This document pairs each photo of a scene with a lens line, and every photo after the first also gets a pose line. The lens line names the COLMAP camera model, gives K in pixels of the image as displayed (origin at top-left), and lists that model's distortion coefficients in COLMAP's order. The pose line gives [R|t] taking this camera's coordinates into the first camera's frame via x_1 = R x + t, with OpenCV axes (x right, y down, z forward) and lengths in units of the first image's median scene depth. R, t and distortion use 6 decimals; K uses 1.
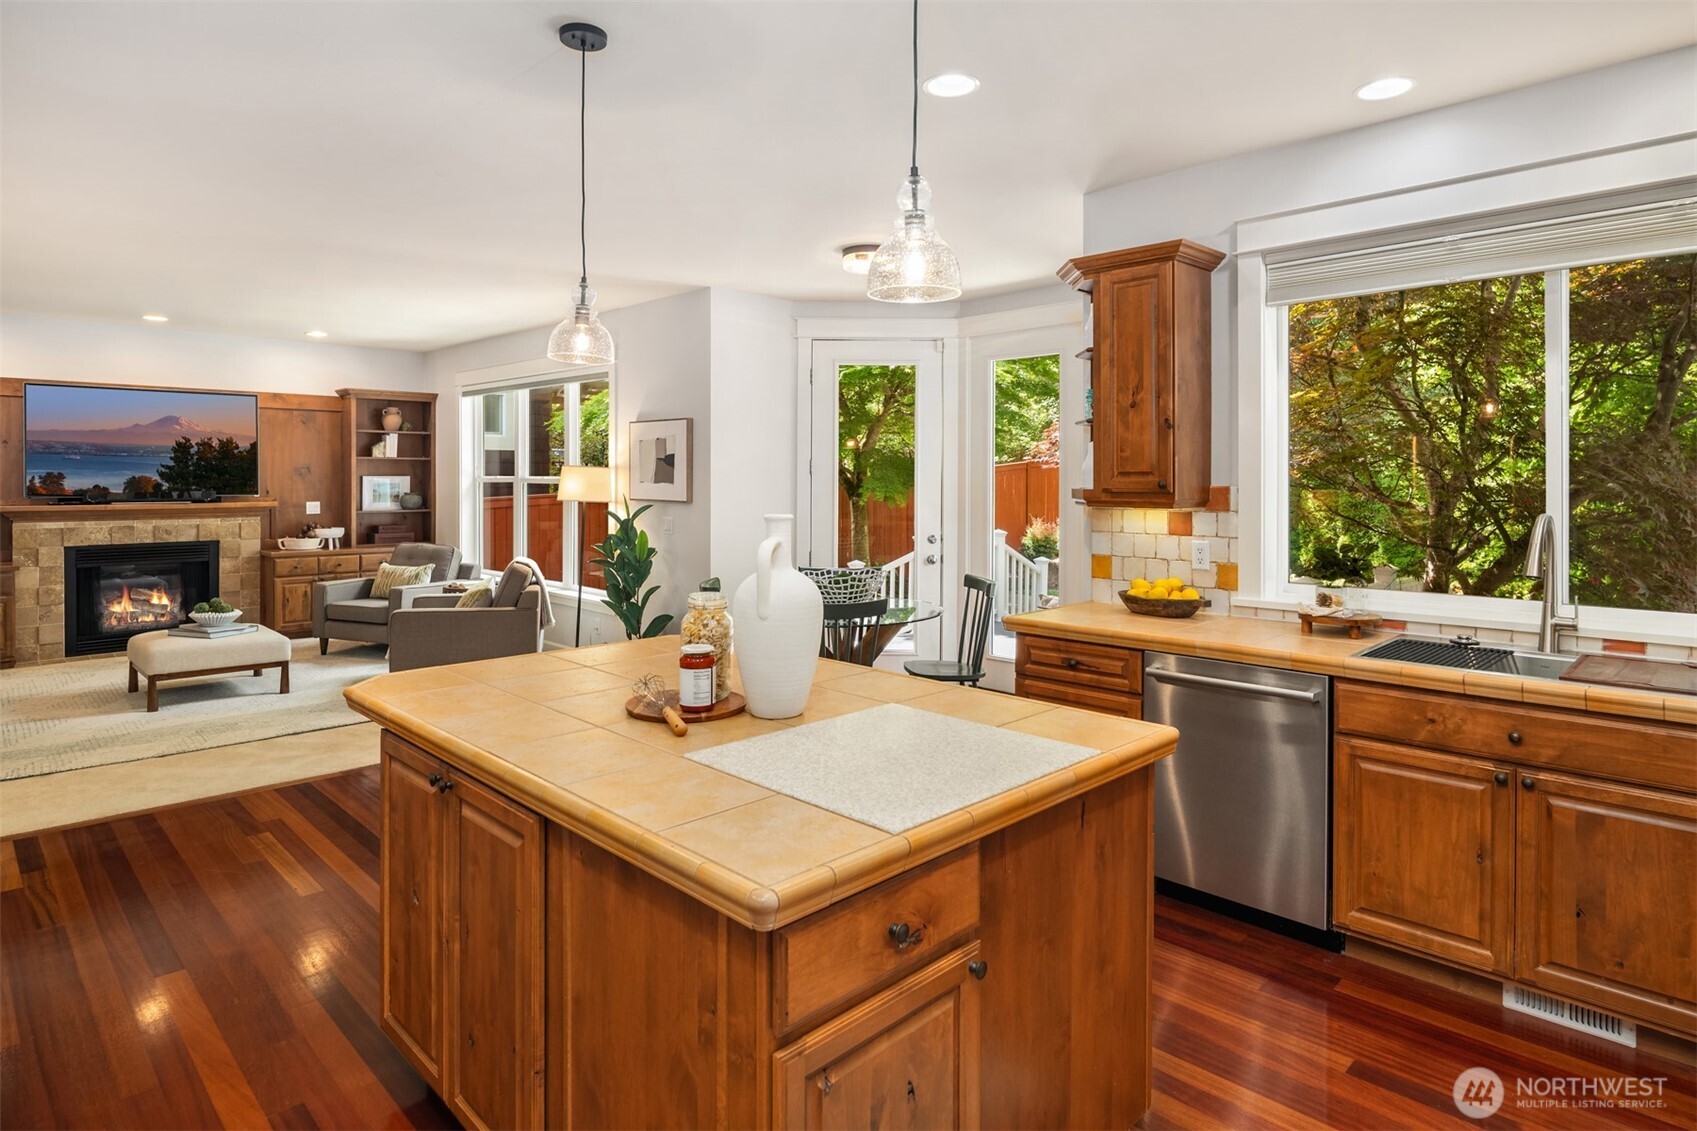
lens RADIAL K [[929.4, 0, 867.4], [0, 929.4, 481.2], [0, 0, 1]] dist [-0.004697, -0.002743]
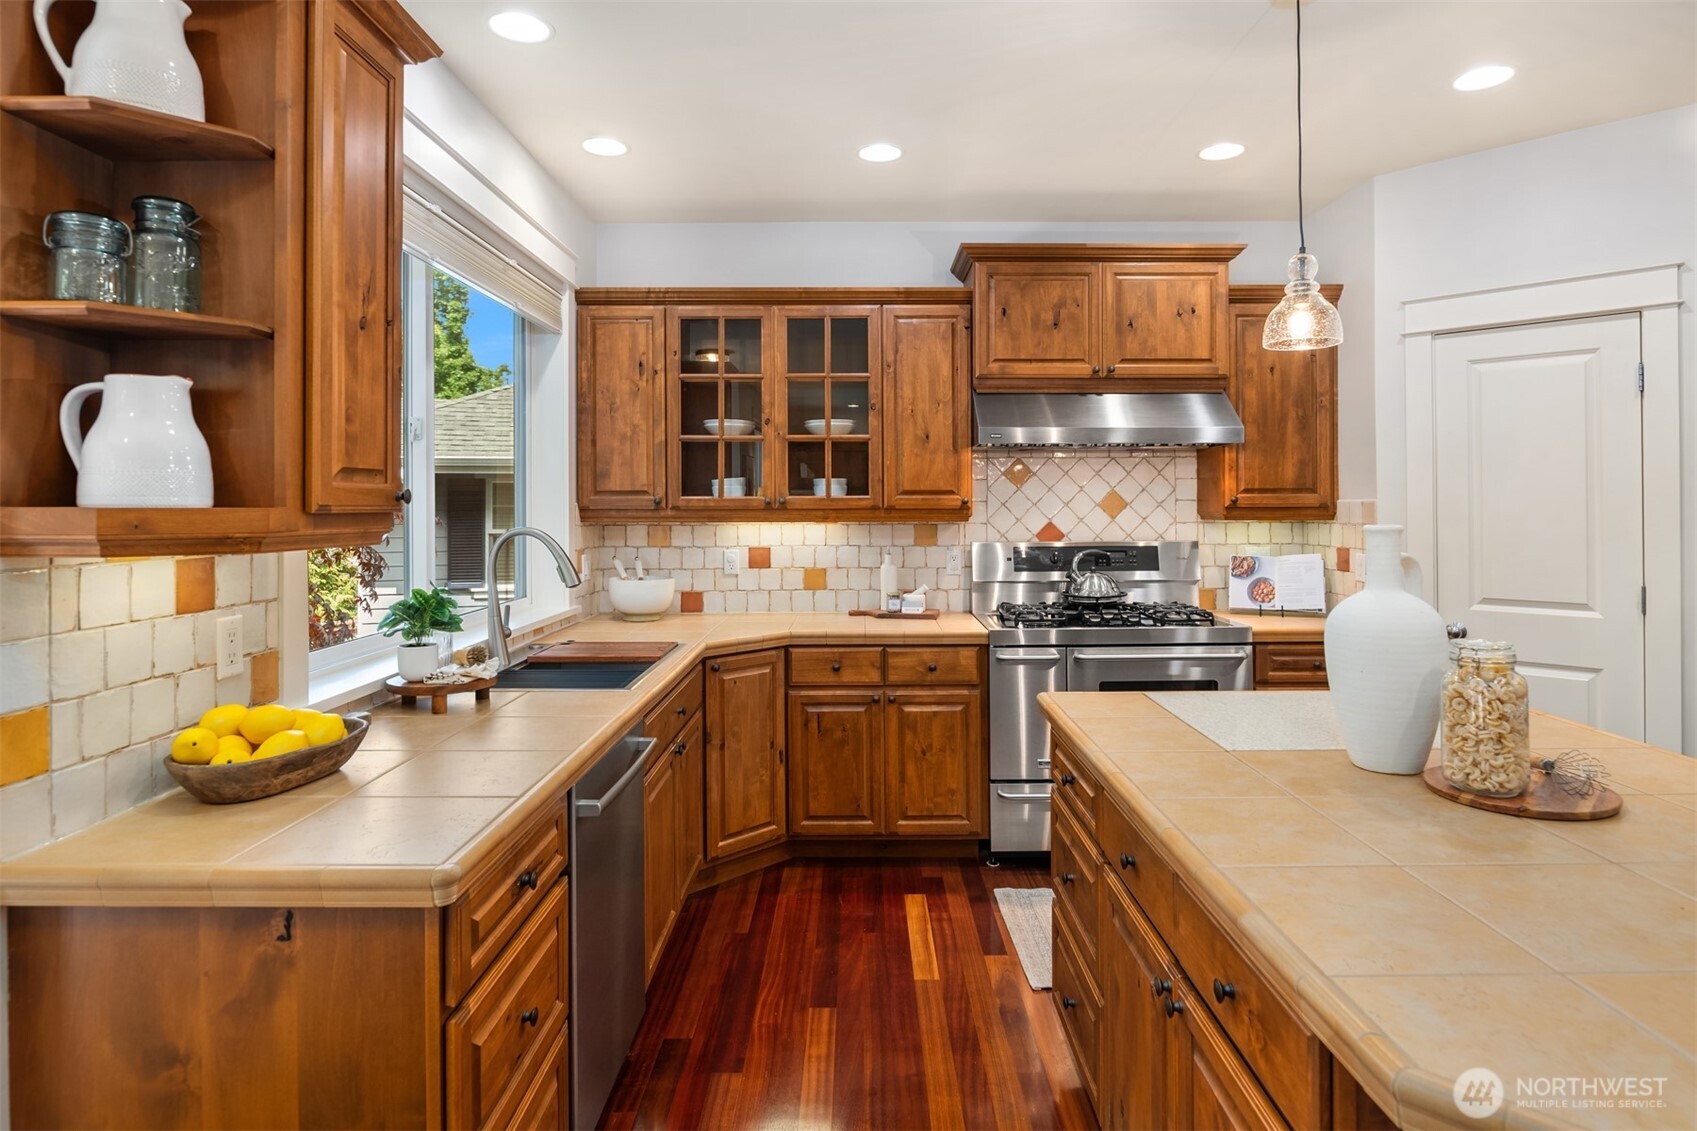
lens RADIAL K [[933.4, 0, 865.8], [0, 933.4, 503.1], [0, 0, 1]] dist [-0.004035, -0.000934]
pose [[-0.707469, 0.003070, 0.706738, -0.209079], [0.003069, 0.999994, -0.001272, 0.008133], [-0.706738, 0.001270, -0.707475, 1.112902]]
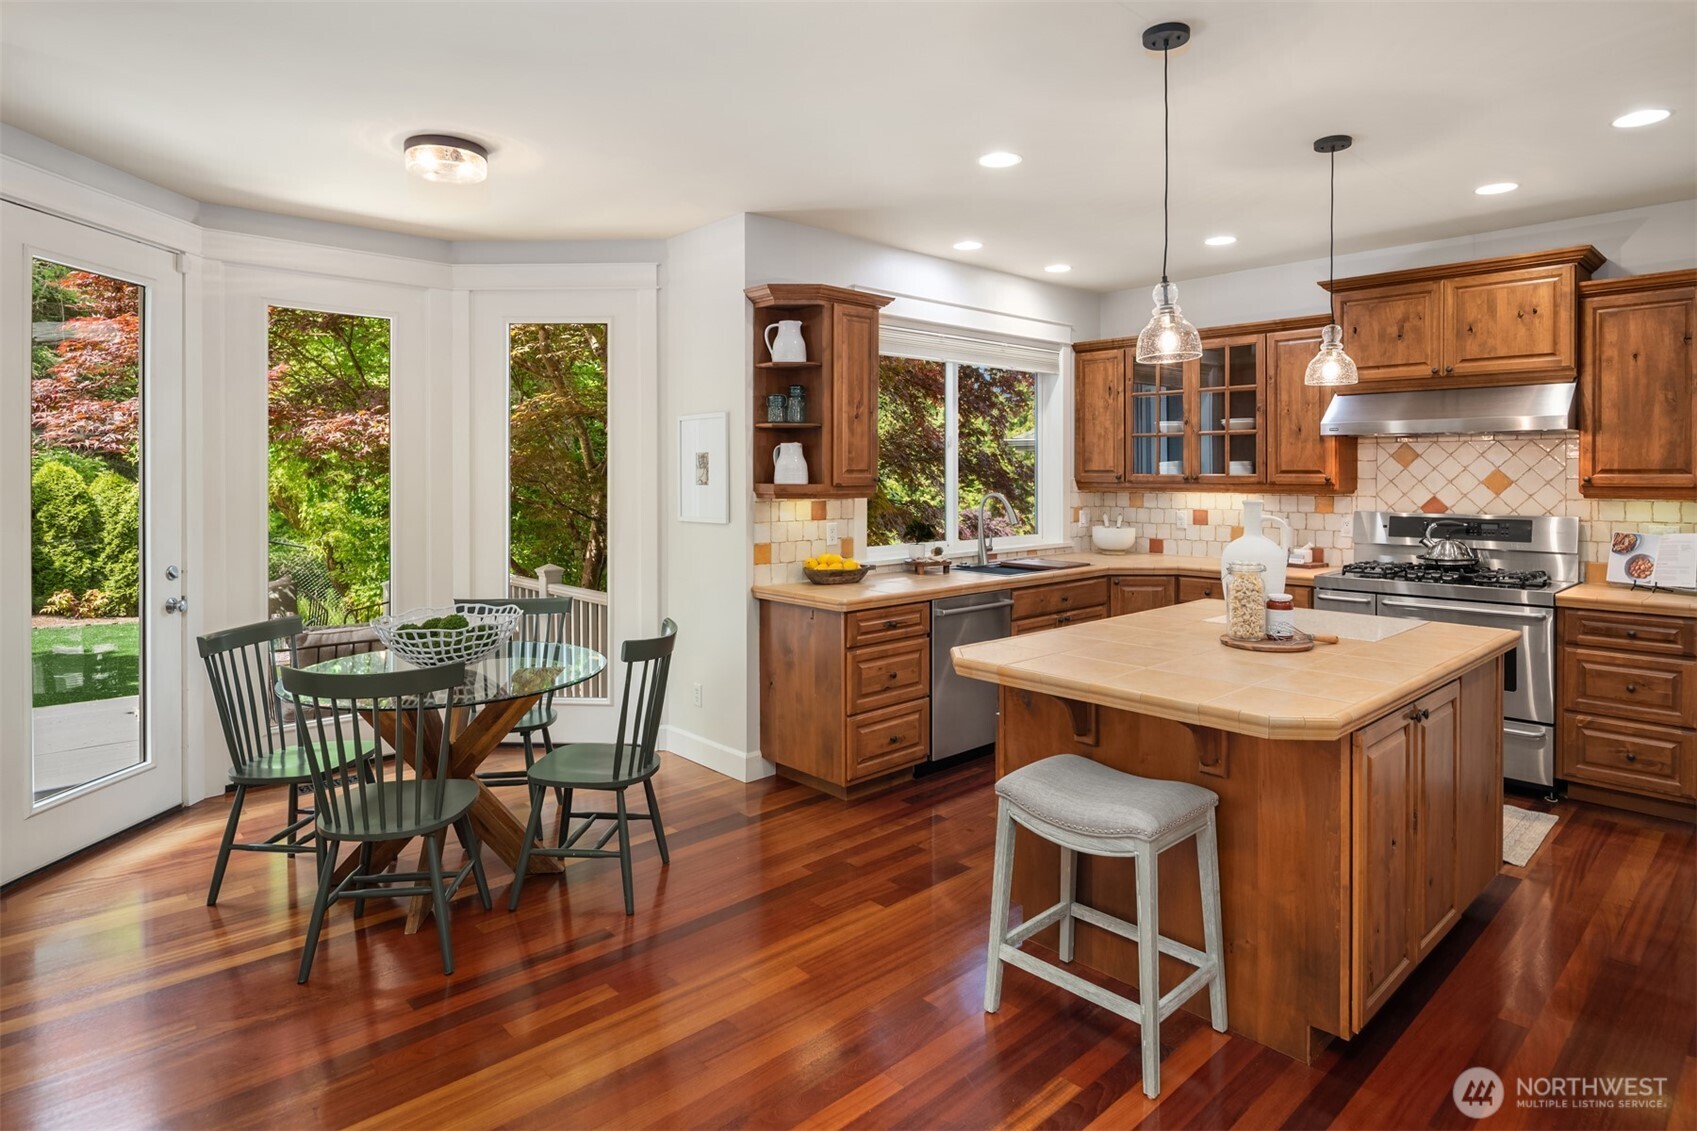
lens RADIAL K [[929.4, 0, 867.4], [0, 929.4, 481.2], [0, 0, 1]] dist [-0.004697, -0.002743]
pose [[0.030355, -0.011274, 0.999476, -0.934749], [0.001497, 0.999936, 0.011233, -0.008067], [-0.999538, 0.001156, 0.030370, 0.916453]]
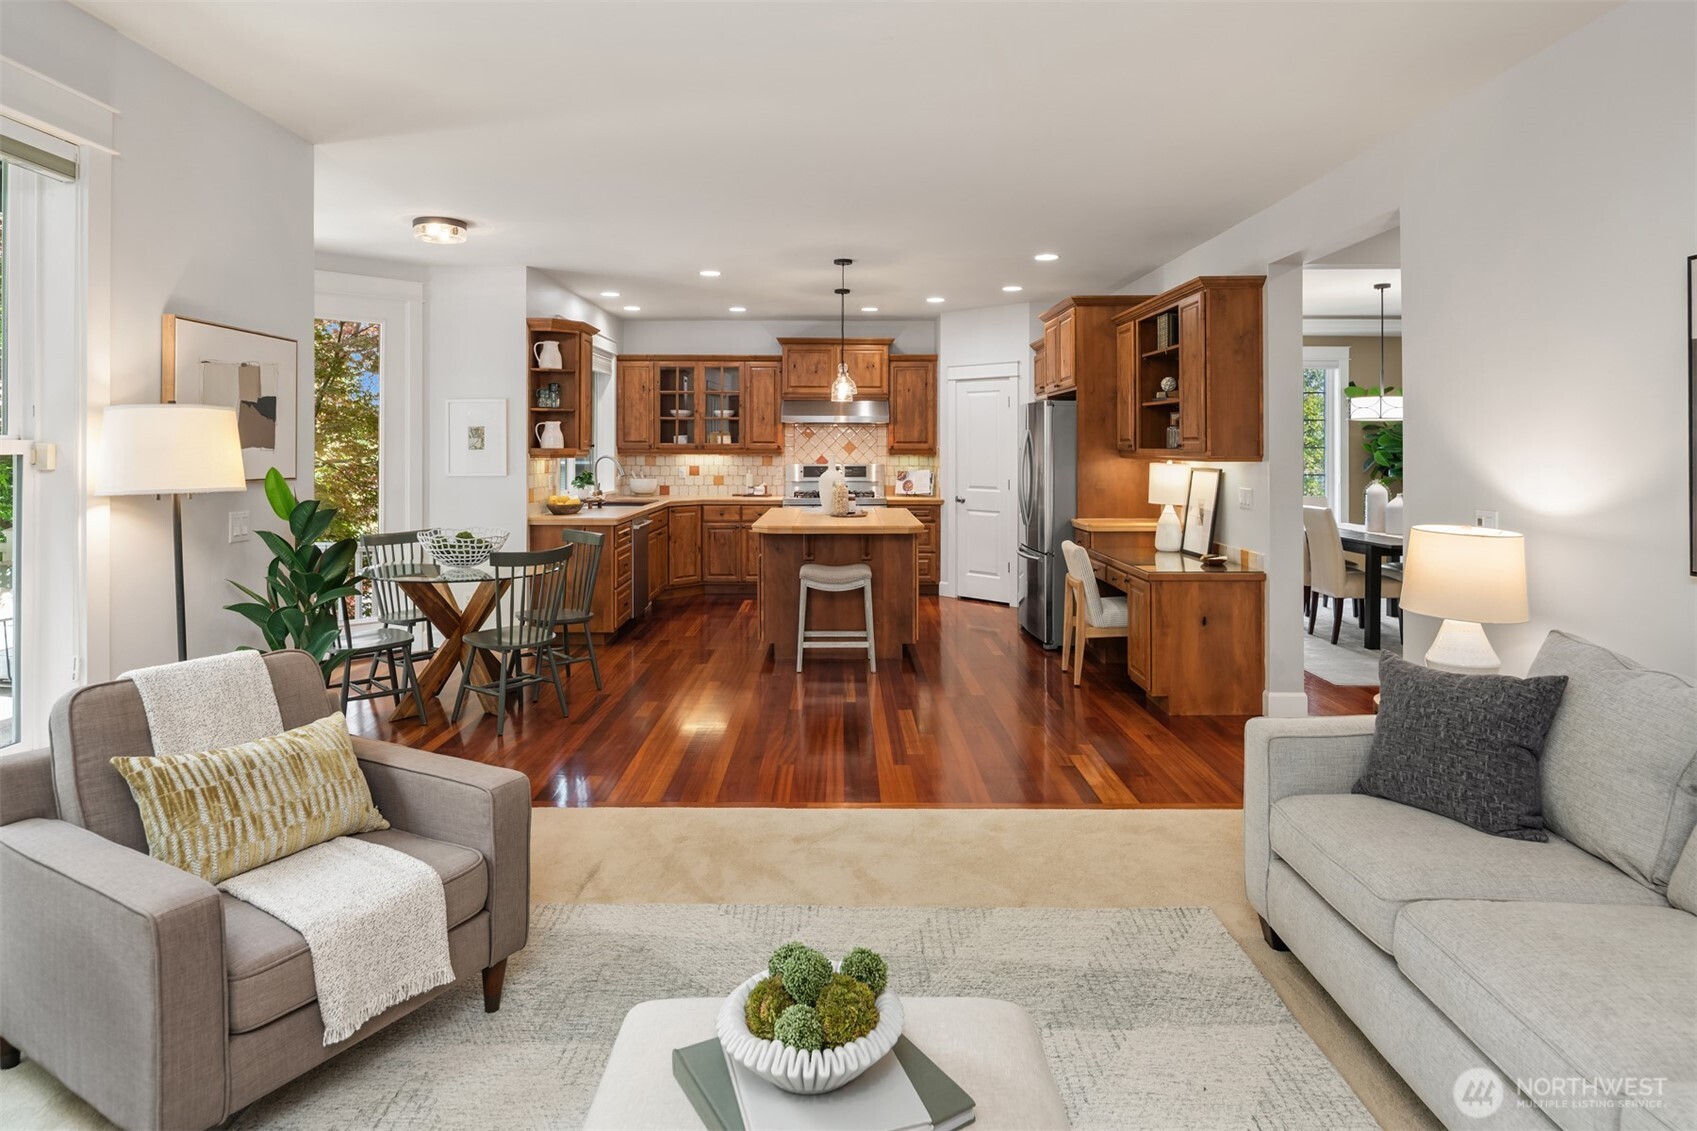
lens RADIAL K [[905.7, 0, 831.8], [0, 905.7, 610.6], [0, 0, 1]] dist [-0.001152, -0.000482]
pose [[-0.698502, -0.131895, 0.703349, -1.459367], [-0.003038, 0.983406, 0.181395, -0.002688], [-0.715602, 0.124567, -0.687311, 1.951362]]
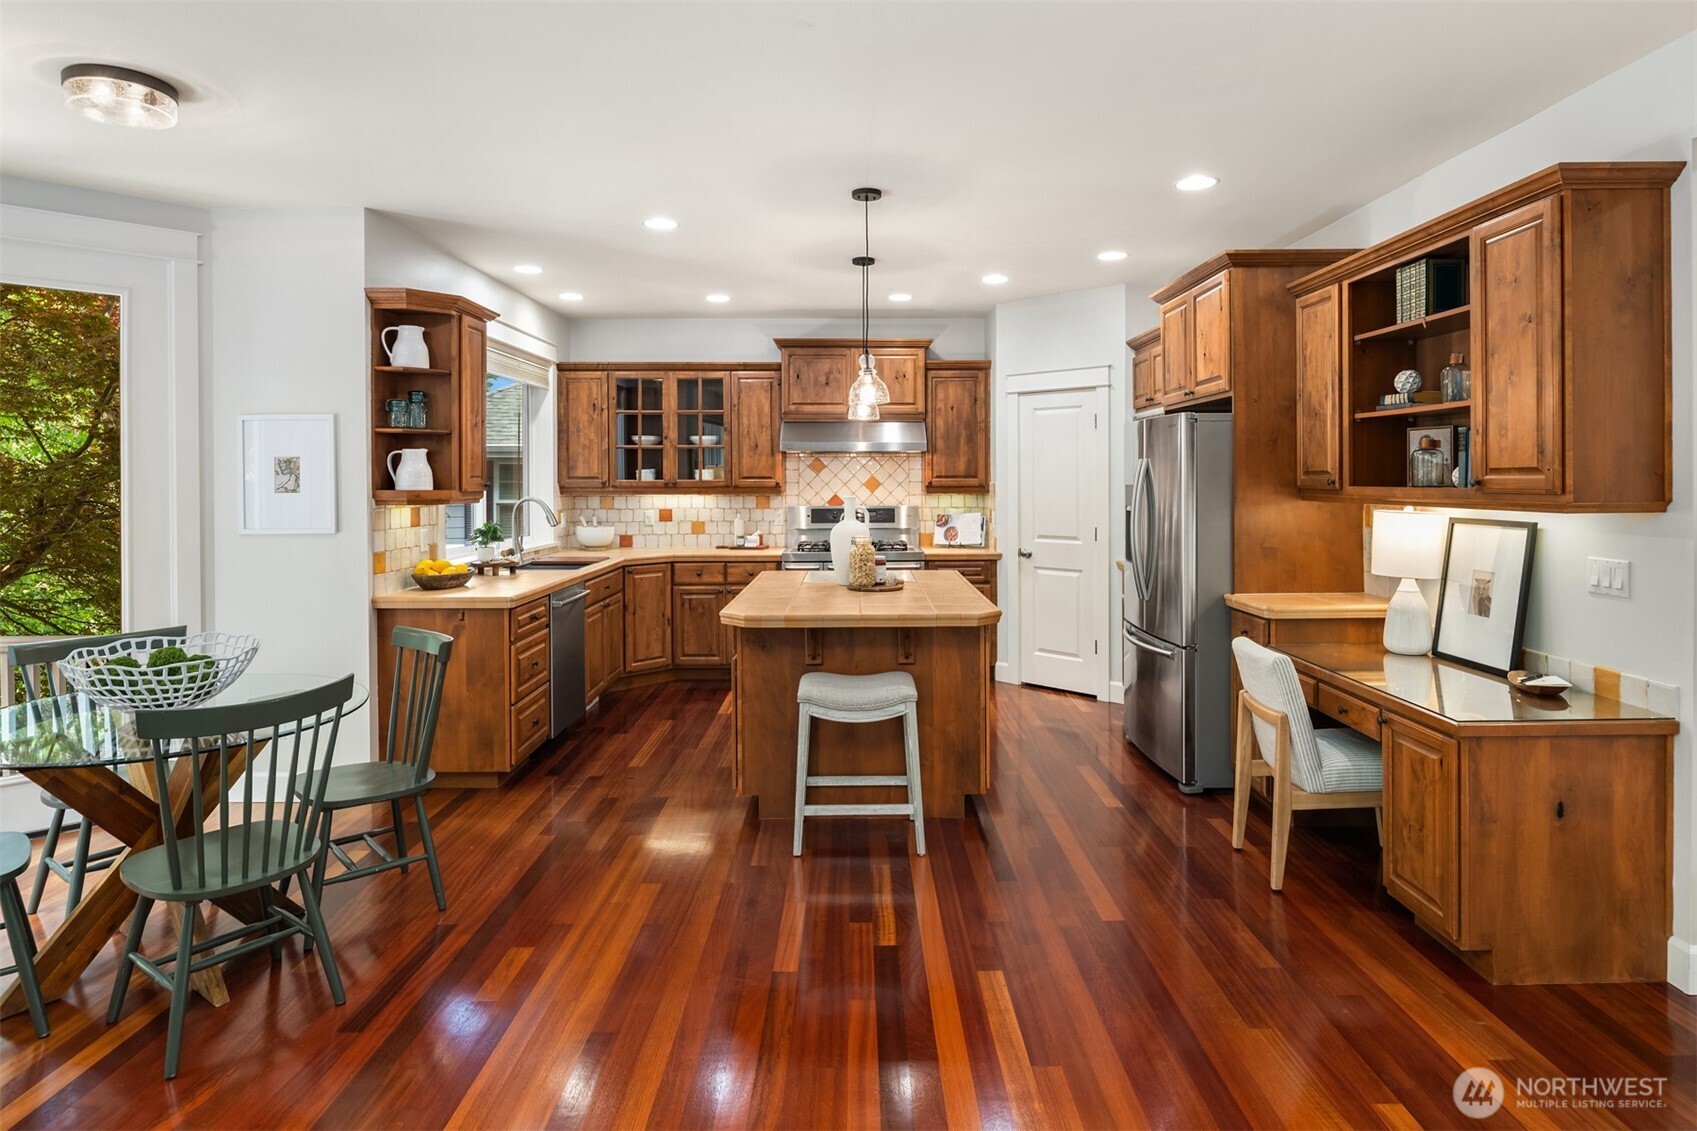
lens RADIAL K [[929.4, 0, 867.4], [0, 929.4, 481.2], [0, 0, 1]] dist [-0.004697, -0.002743]
pose [[-0.713569, -0.002176, 0.700582, -0.988701], [0.002311, 0.999982, 0.005459, -0.008020], [-0.700582, 0.005514, -0.713551, 1.495773]]
